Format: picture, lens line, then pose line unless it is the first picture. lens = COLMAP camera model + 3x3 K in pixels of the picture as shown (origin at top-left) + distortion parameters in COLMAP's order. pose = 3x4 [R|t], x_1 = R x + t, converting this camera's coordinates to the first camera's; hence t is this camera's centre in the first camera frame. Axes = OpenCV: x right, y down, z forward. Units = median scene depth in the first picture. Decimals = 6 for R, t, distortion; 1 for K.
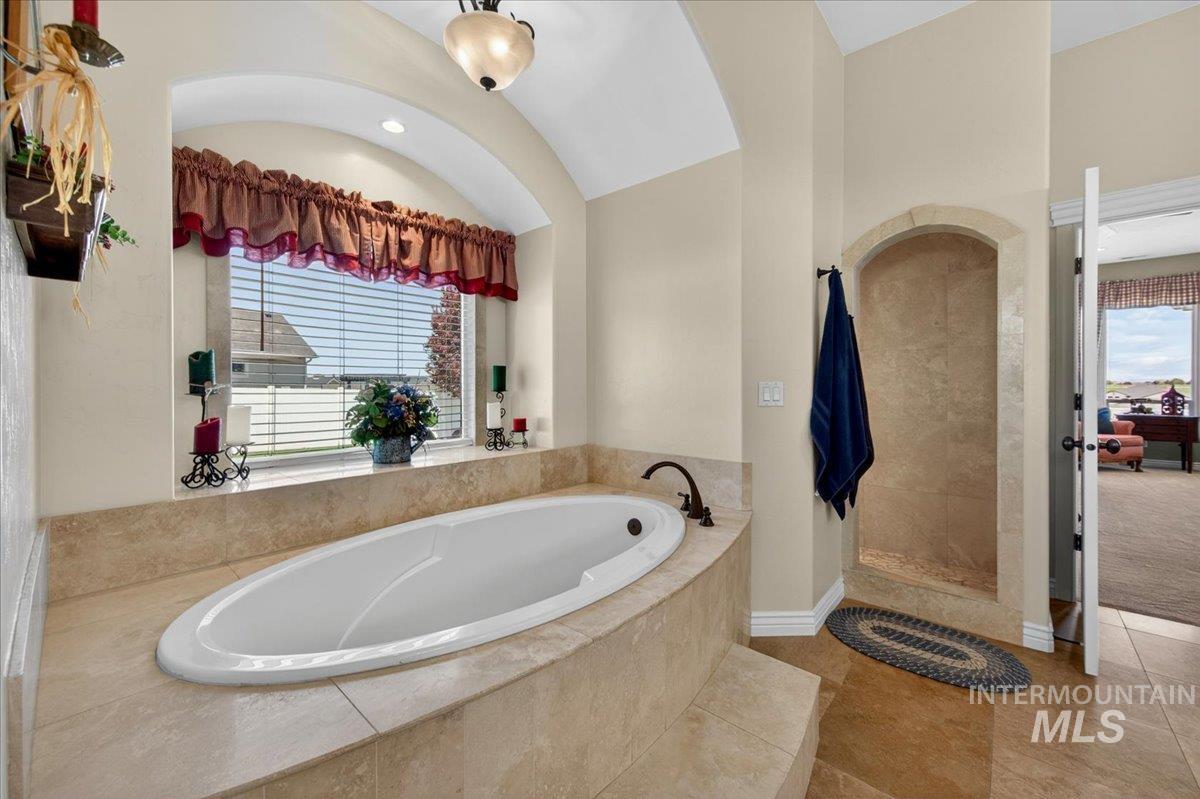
lens RADIAL K [[471.3, 0, 604.0], [0, 471.3, 395.8], [0, 0, 1]] dist [0.002366, 0.000180]
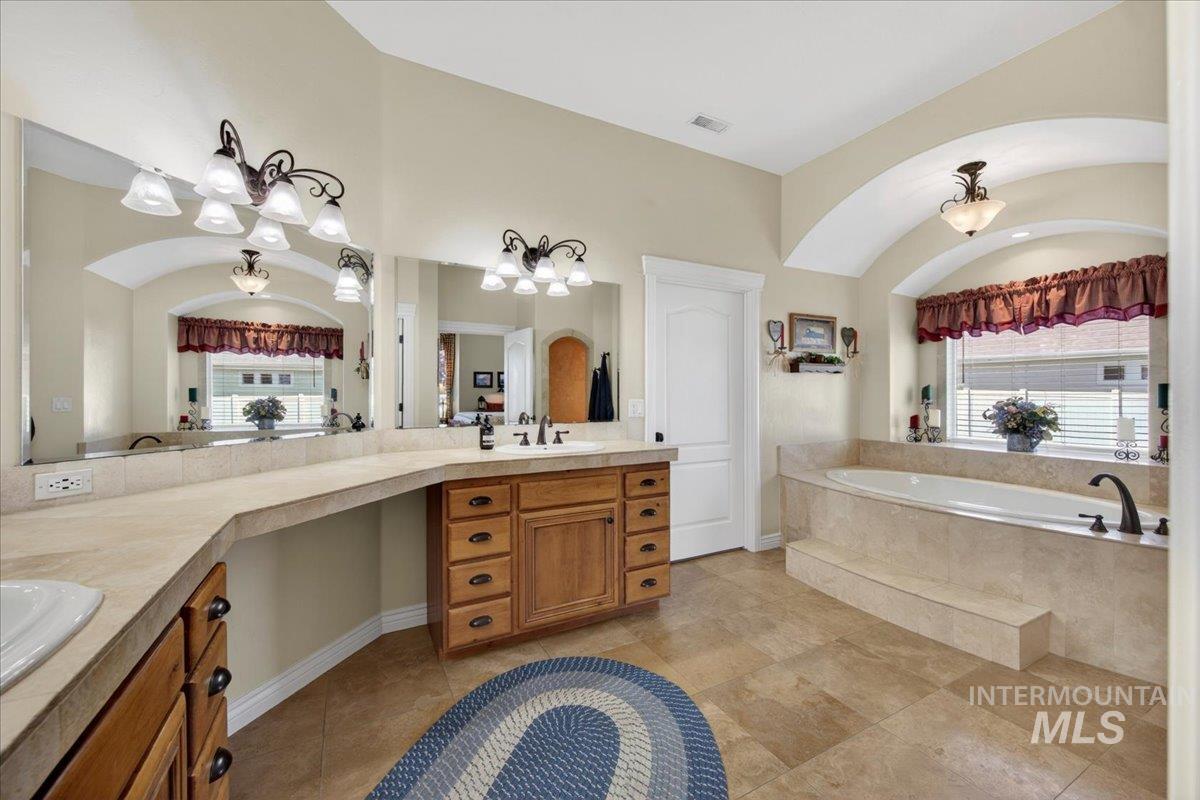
lens RADIAL K [[471.3, 0, 604.0], [0, 471.3, 396.3], [0, 0, 1]] dist [0.002366, 0.000180]
pose [[-0.341582, -0.000402, -0.939852, 1.496296], [-0.017629, 0.999827, 0.005980, -0.020955], [0.939687, 0.018611, -0.341530, 0.248621]]
